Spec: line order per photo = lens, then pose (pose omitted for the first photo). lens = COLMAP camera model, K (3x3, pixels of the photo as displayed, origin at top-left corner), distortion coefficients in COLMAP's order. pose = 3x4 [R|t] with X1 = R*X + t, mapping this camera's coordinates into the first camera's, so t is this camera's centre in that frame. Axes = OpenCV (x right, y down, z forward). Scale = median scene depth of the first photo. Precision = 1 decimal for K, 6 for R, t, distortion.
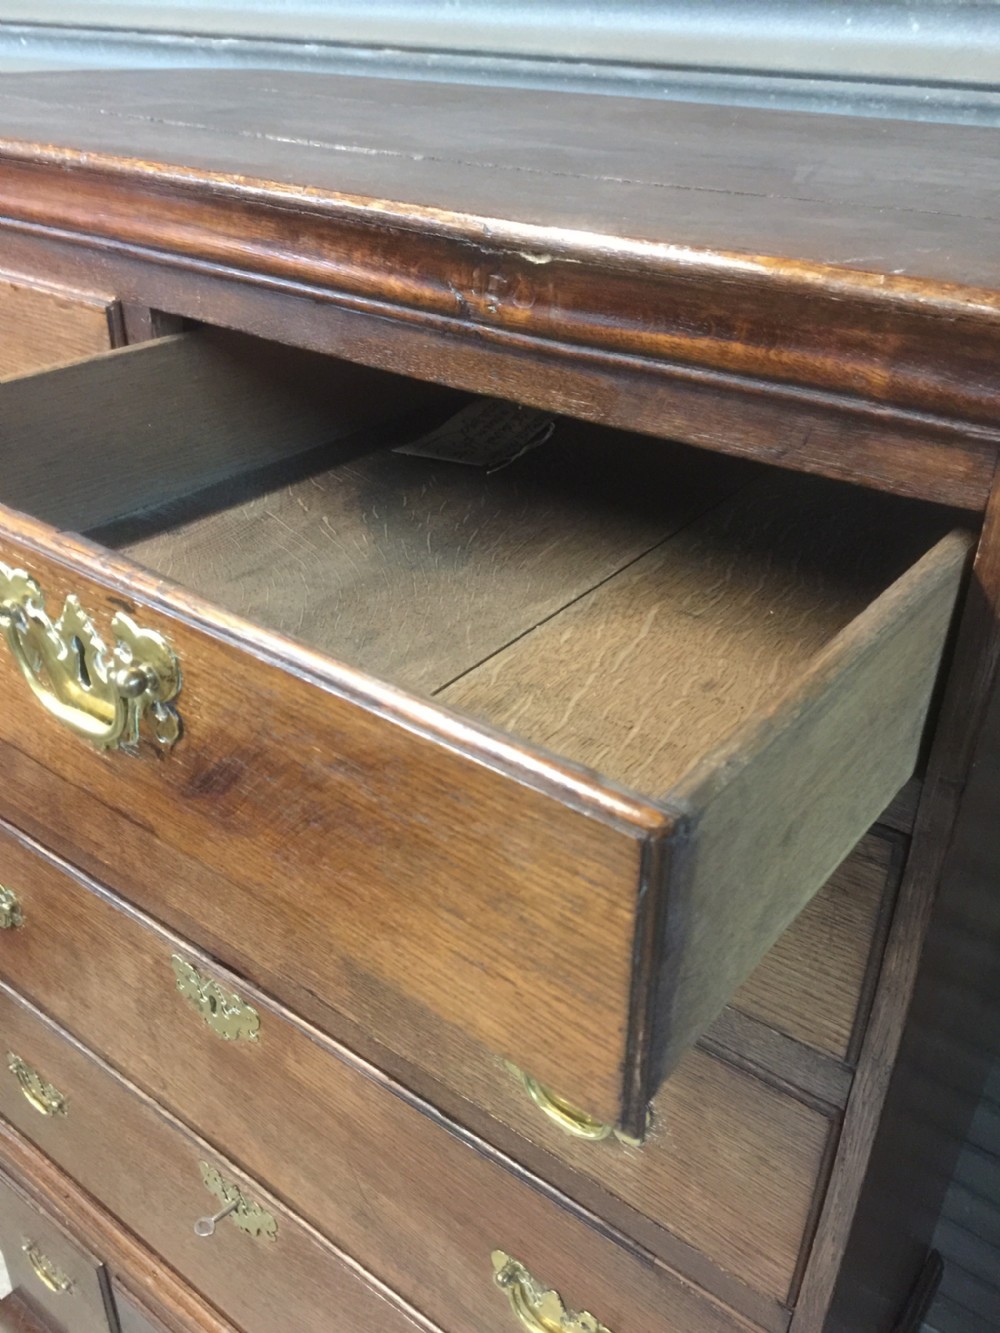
lens RADIAL K [[1144.0, 0, 500.0], [0, 1144.0, 666.5], [0, 0, 1]] dist [0.085188, -0.108299]
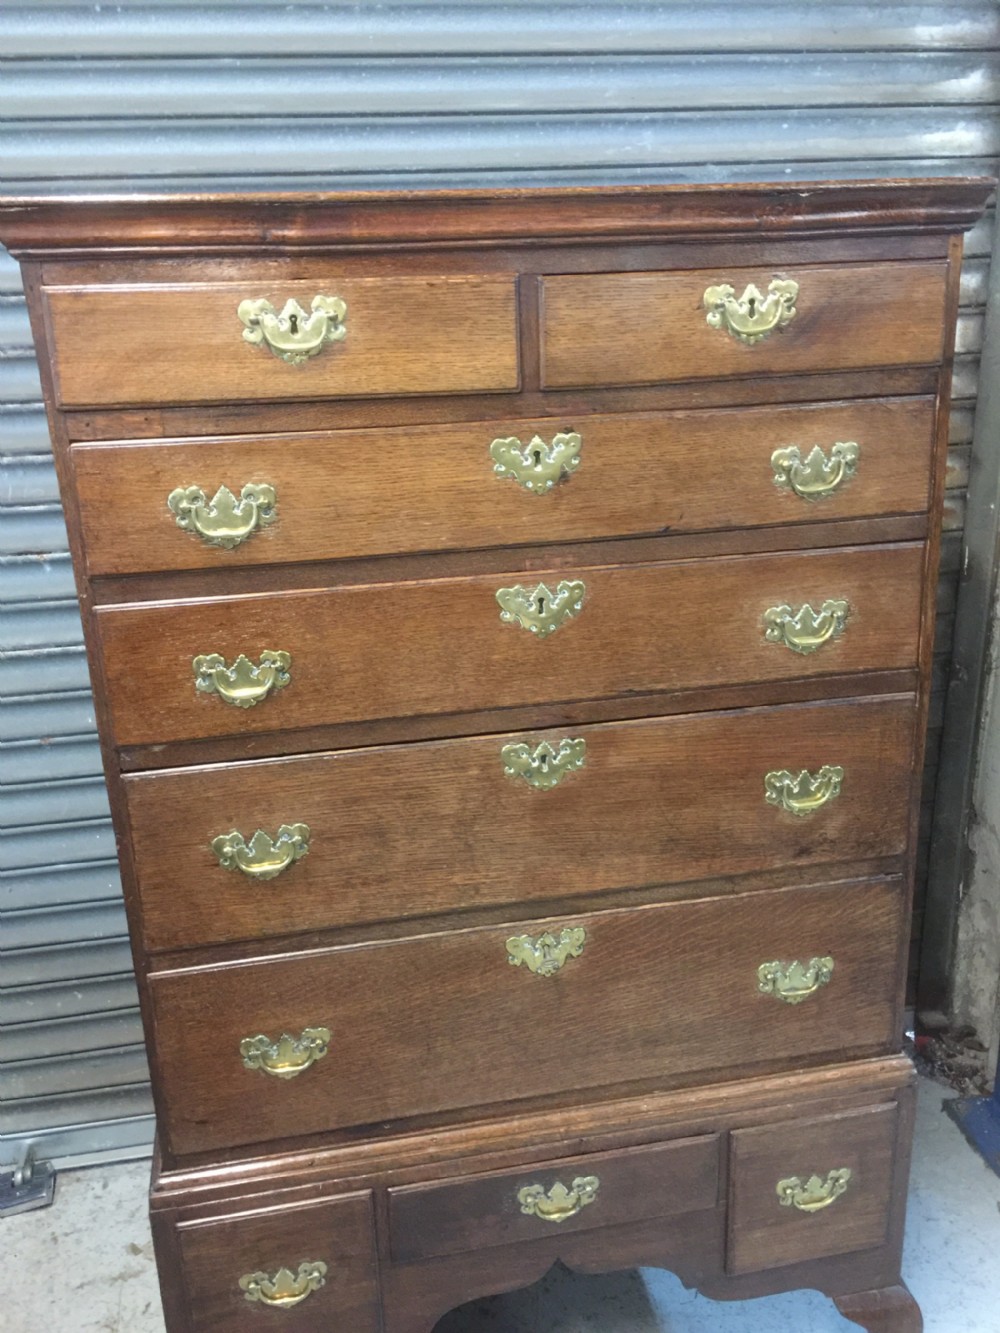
lens RADIAL K [[1144.9, 0, 497.0], [0, 1144.9, 662.2], [0, 0, 1]] dist [0.090344, -0.123749]
pose [[0.662206, -0.276350, 0.696501, -1.504086], [0.420613, 0.906345, -0.040292, 0.247732], [-0.620135, 0.319639, 0.716424, -0.067323]]
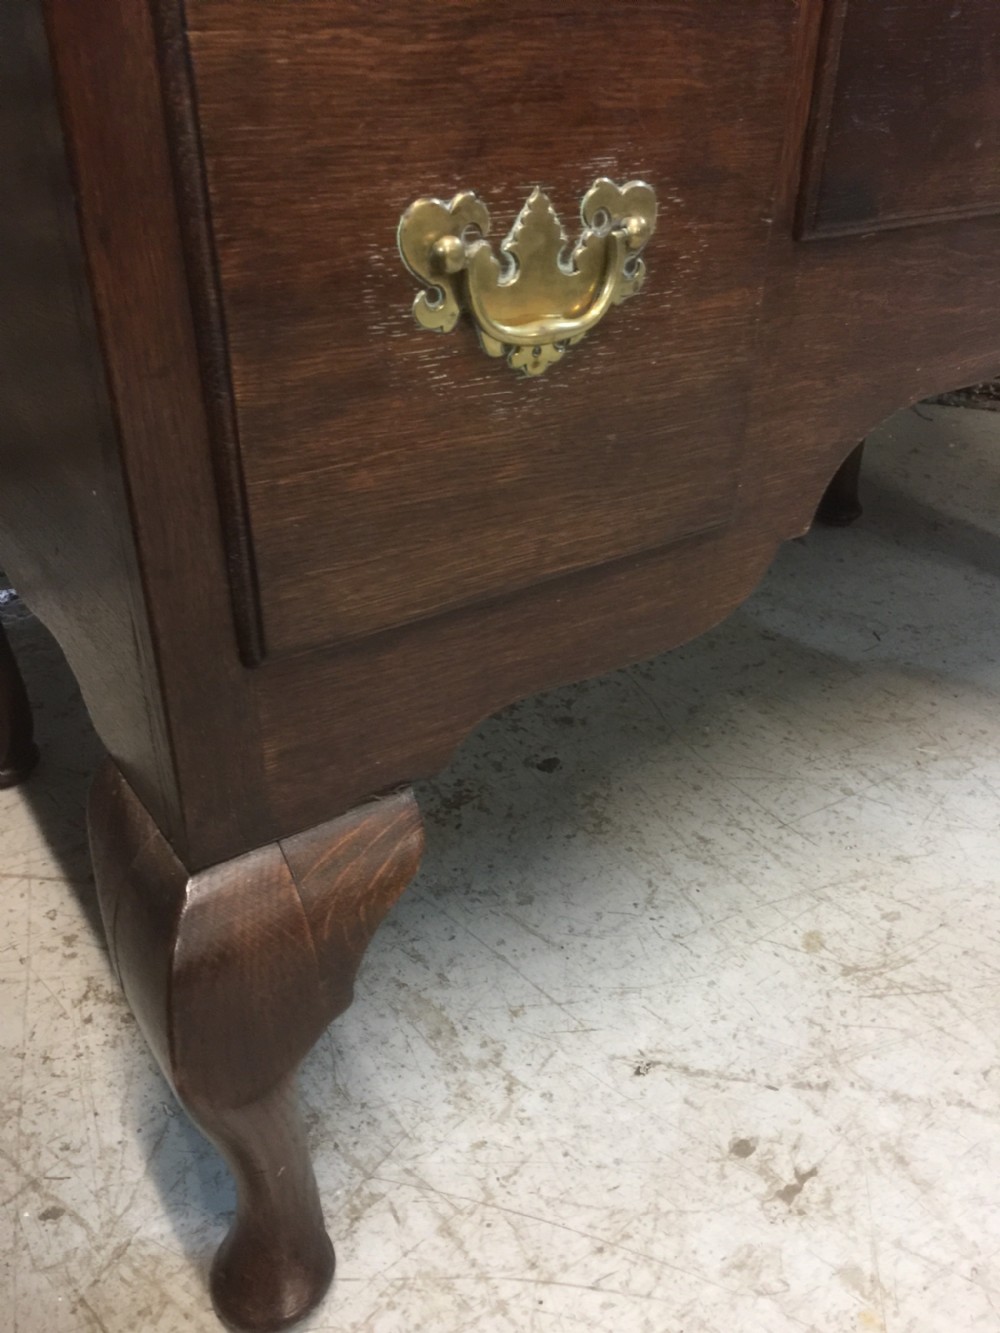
lens RADIAL K [[1144.9, 0, 497.0], [0, 1144.9, 662.2], [0, 0, 1]] dist [0.090344, -0.123749]
pose [[0.342804, -0.506254, 0.791323, -1.206286], [0.477090, 0.819467, 0.317582, 0.907479], [-0.809241, 0.268664, 0.522445, 1.593942]]
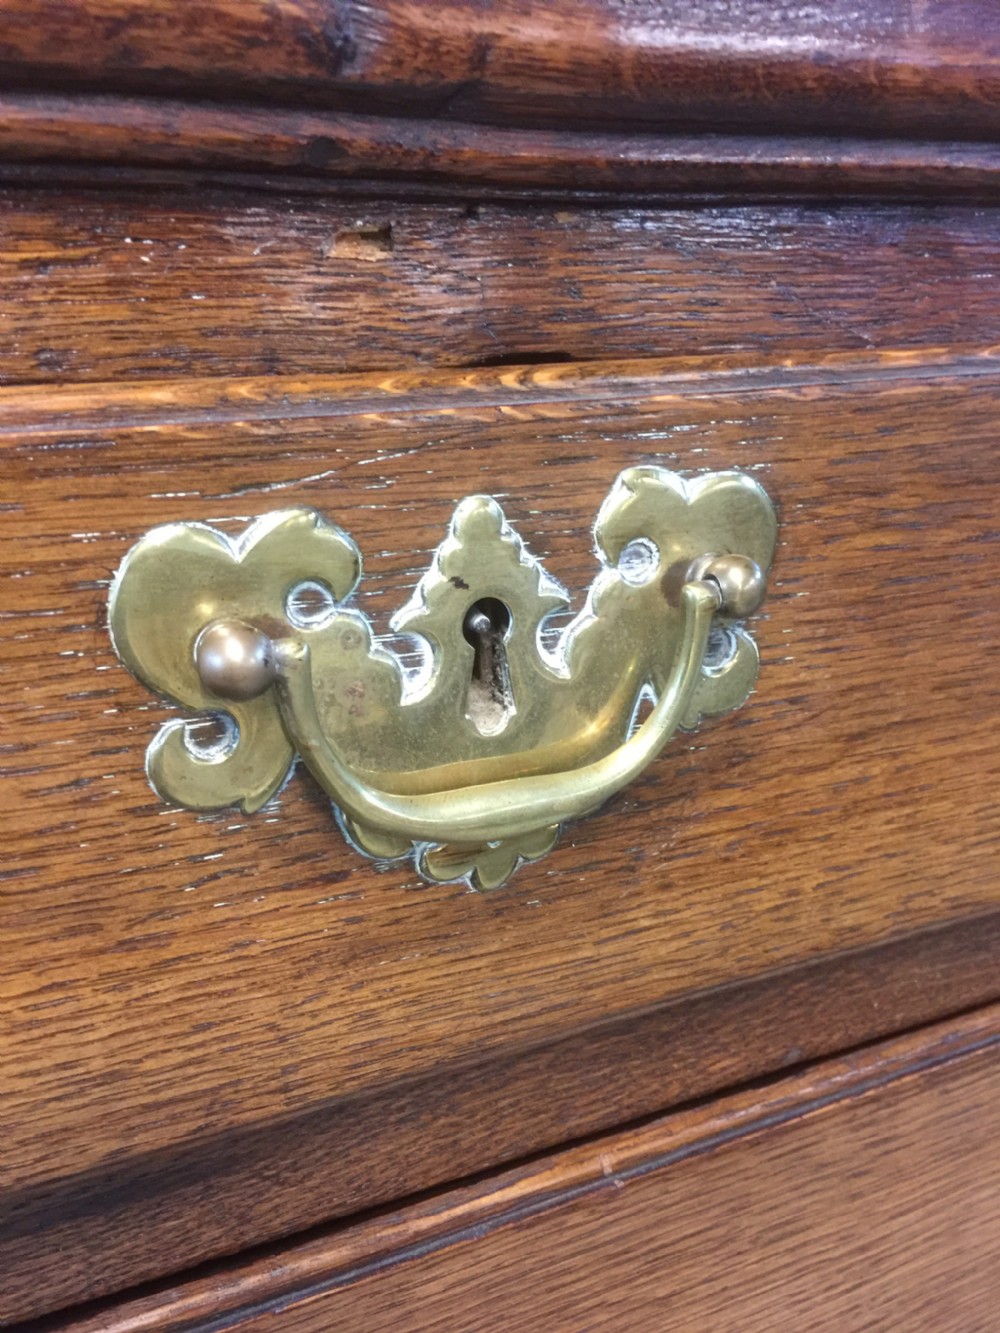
lens RADIAL K [[1144.9, 0, 497.0], [0, 1144.9, 662.2], [0, 0, 1]] dist [0.090344, -0.123749]
pose [[0.483477, -0.305843, 0.820189, -0.707429], [0.461592, 0.885195, 0.057989, -0.325479], [-0.743763, 0.350556, 0.569146, 0.889158]]
